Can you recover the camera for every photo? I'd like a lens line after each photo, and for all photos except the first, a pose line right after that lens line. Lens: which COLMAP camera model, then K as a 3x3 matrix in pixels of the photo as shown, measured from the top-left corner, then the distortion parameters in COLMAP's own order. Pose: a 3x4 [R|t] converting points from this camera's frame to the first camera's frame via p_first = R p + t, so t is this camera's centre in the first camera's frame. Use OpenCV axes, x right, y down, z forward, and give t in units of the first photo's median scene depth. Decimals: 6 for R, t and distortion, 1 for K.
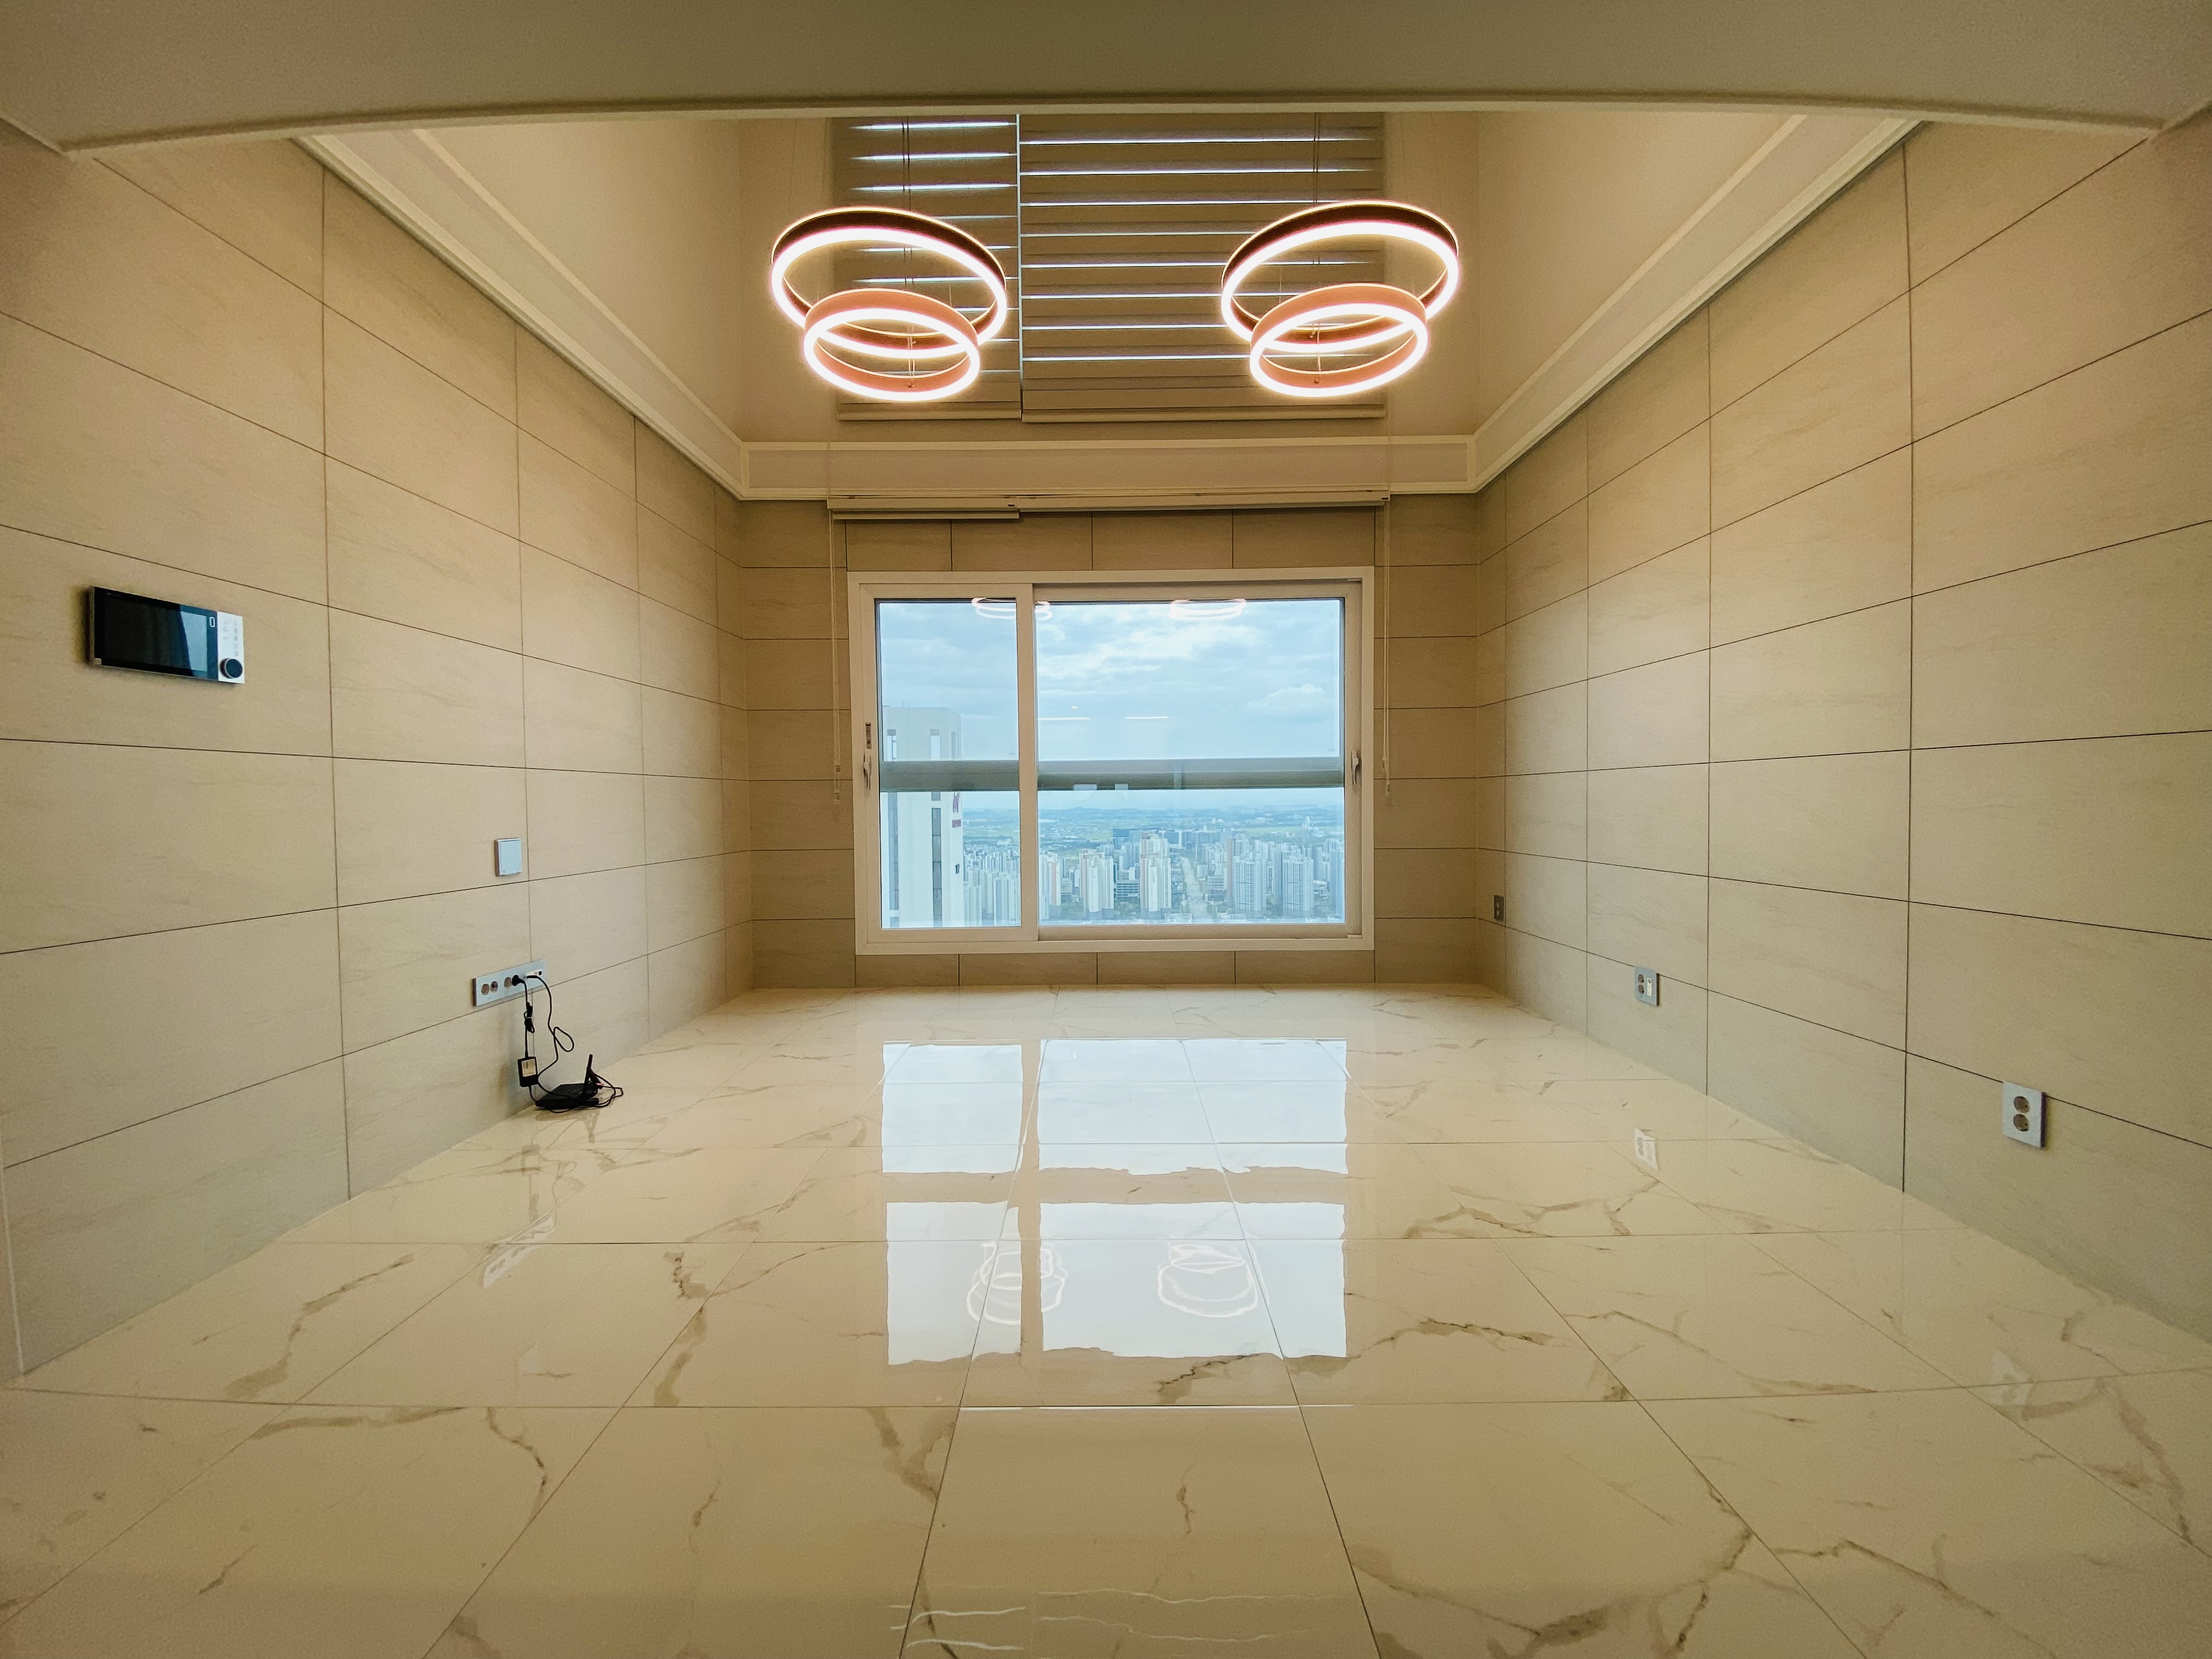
lens RADIAL K [[895.1, 0, 1104.2], [0, 895.1, 824.7], [0, 0, 1]] dist [0.024263, -0.021456]
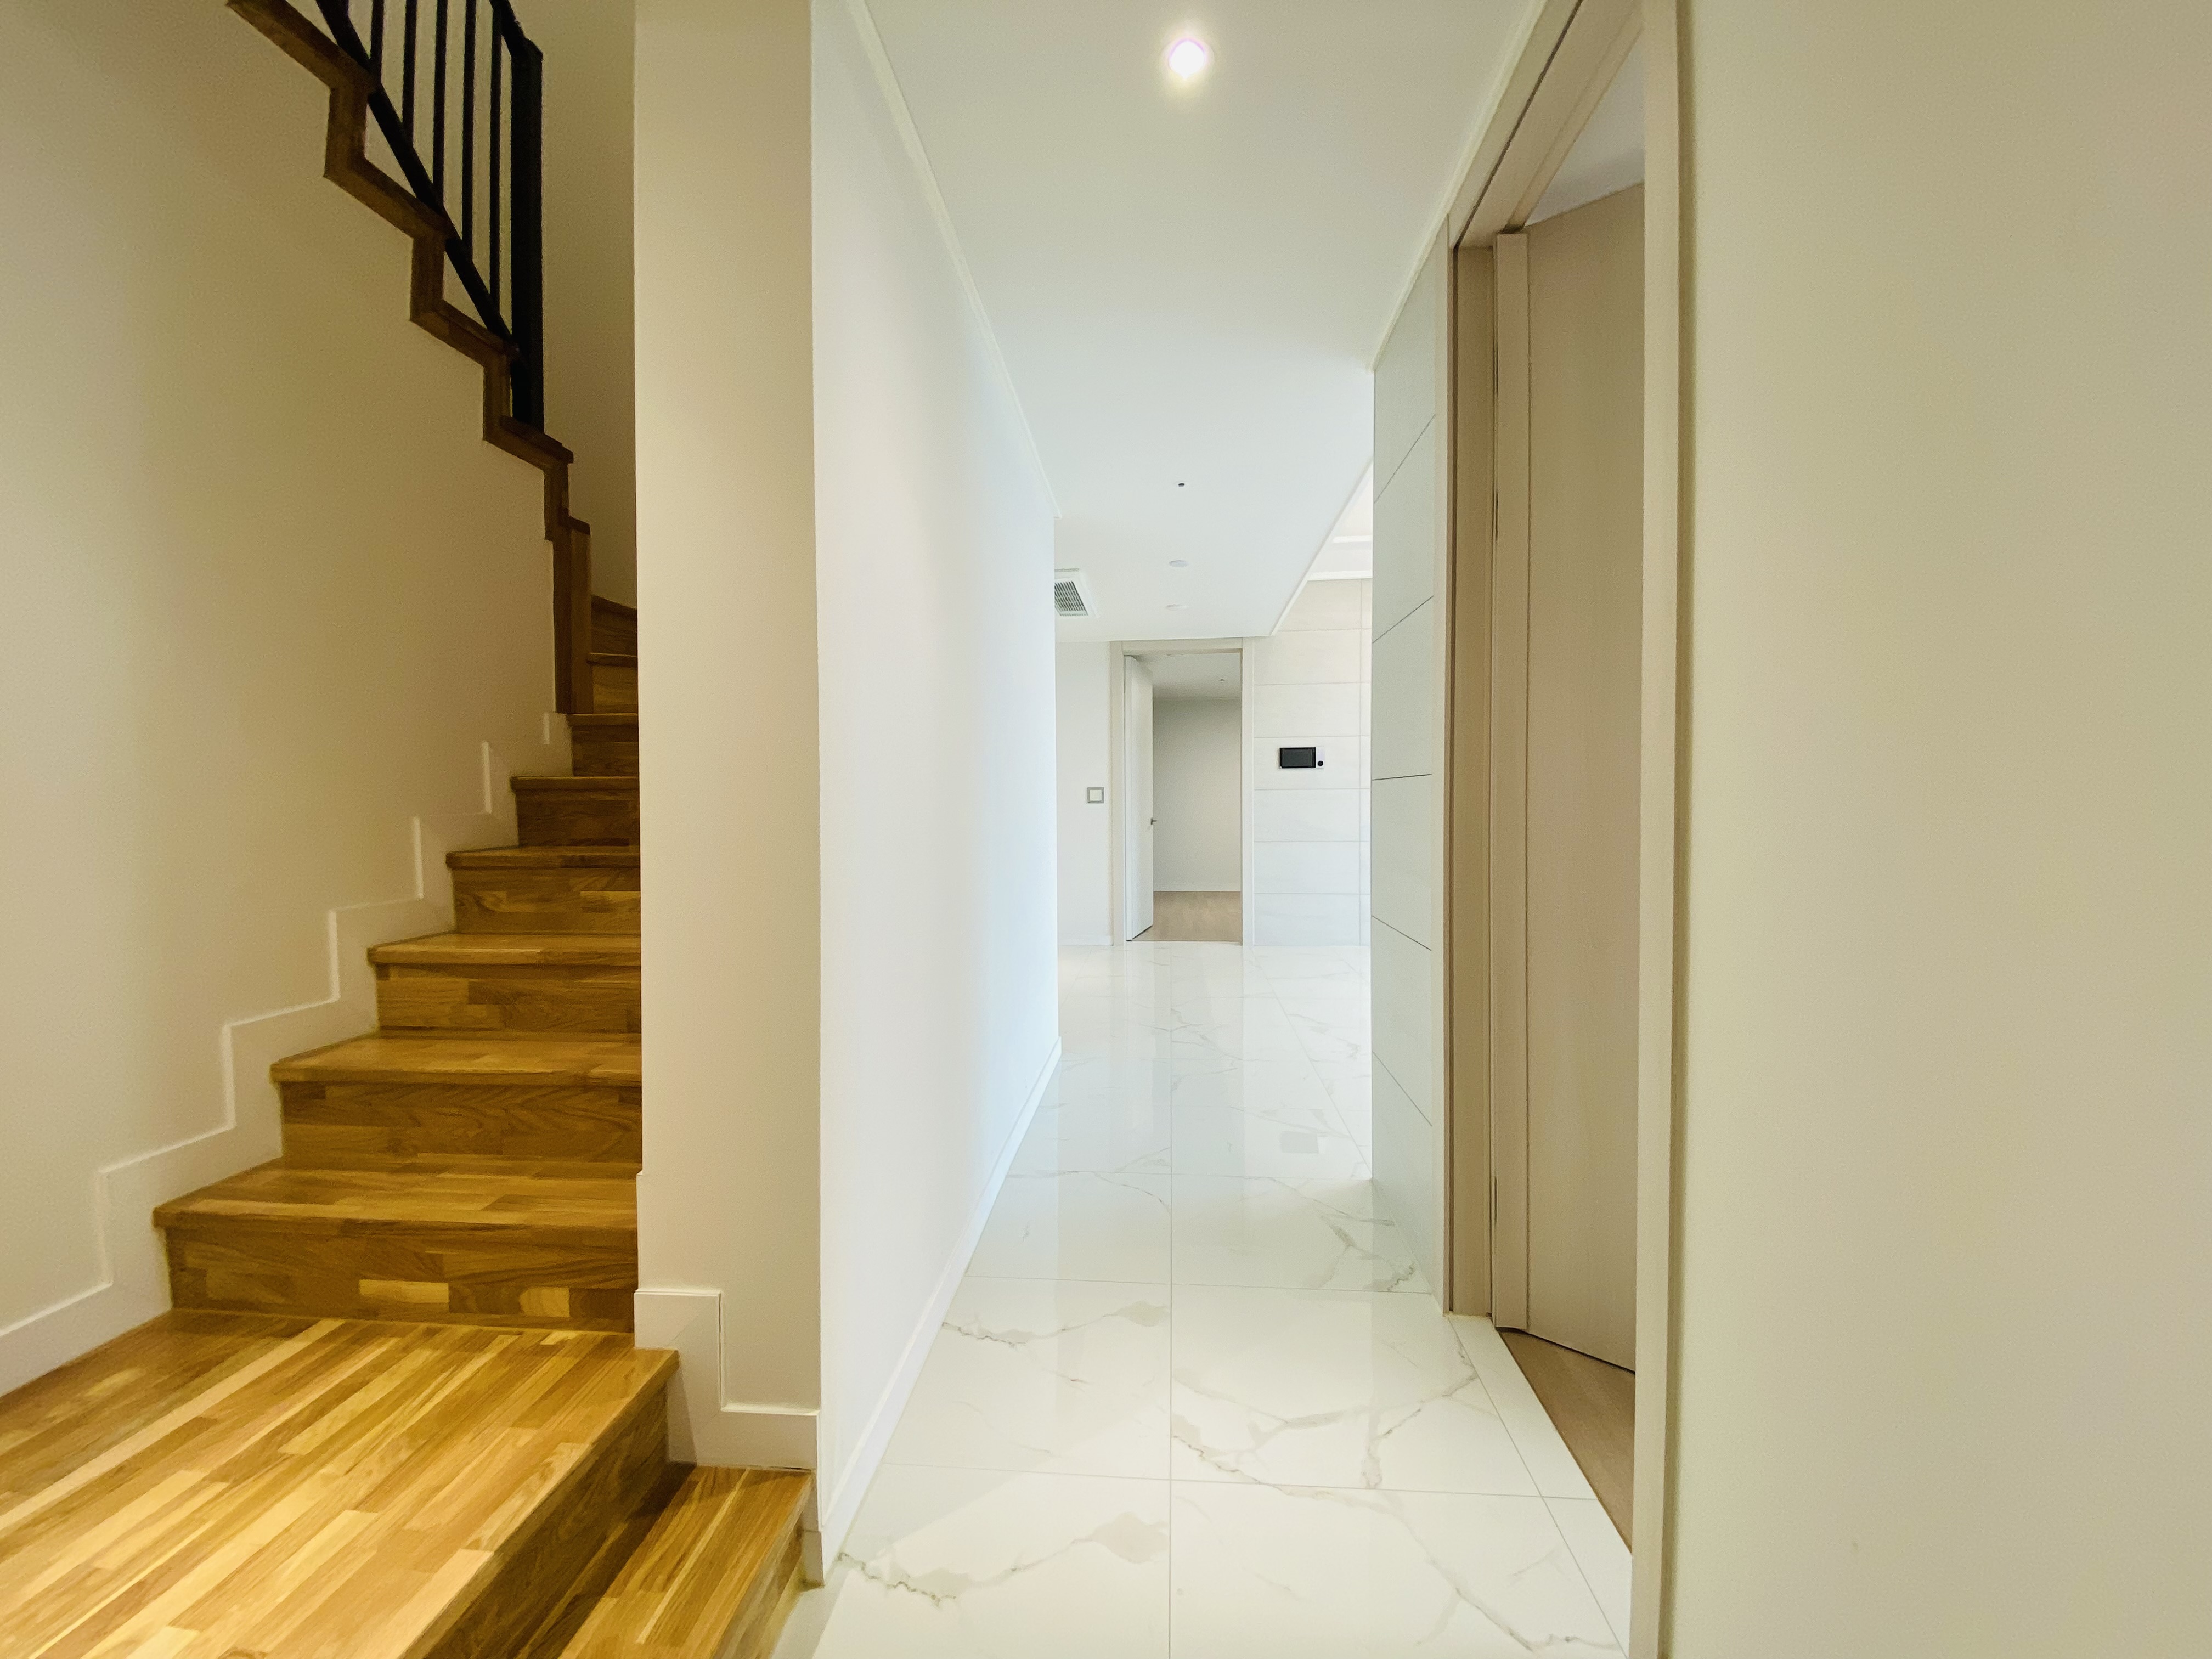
lens RADIAL K [[902.2, 0, 1091.7], [0, 902.2, 825.2], [0, 0, 1]] dist [0.024494, -0.021394]
pose [[-0.090847, 0.041340, -0.995006, 0.983404], [-0.019213, 0.998879, 0.043255, -0.032457], [0.995679, 0.023046, -0.089951, 0.201644]]
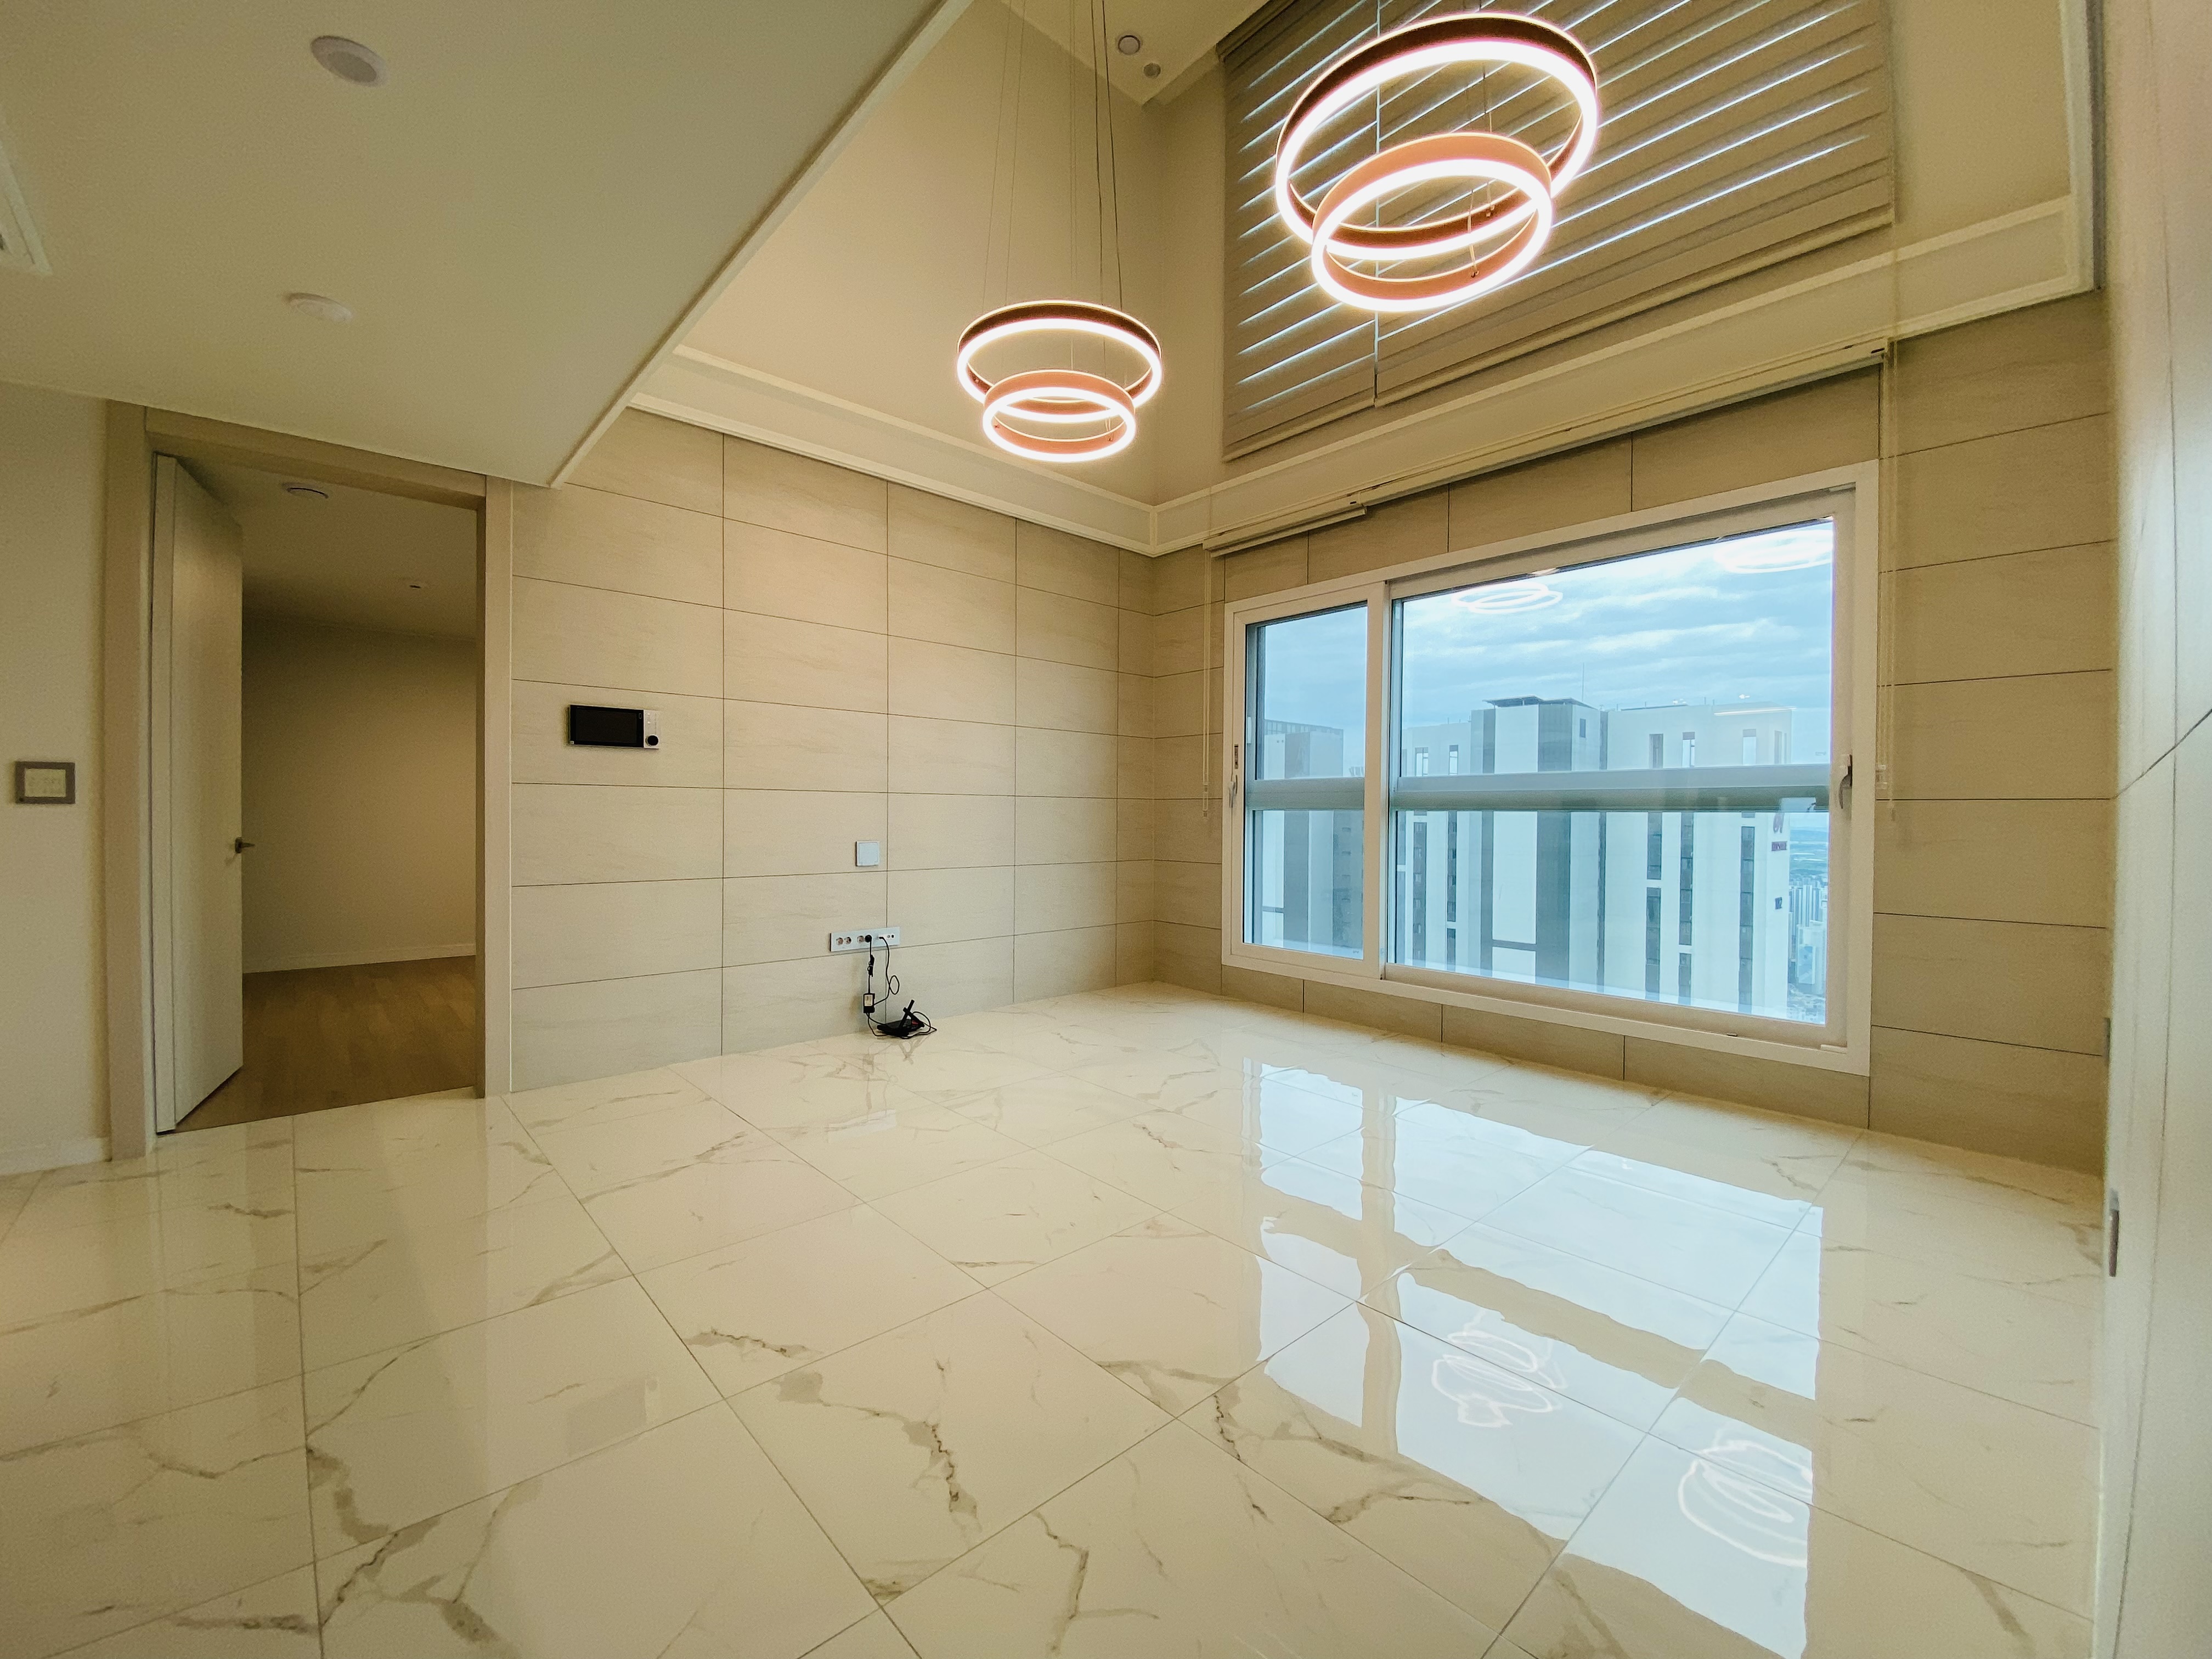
lens RADIAL K [[895.1, 0, 1104.2], [0, 895.1, 824.7], [0, 0, 1]] dist [0.024263, -0.021456]
pose [[0.672970, 0.024985, -0.739248, 0.413648], [-0.035104, 0.999382, 0.001820, -0.016508], [0.738836, 0.024726, 0.673431, 0.192416]]
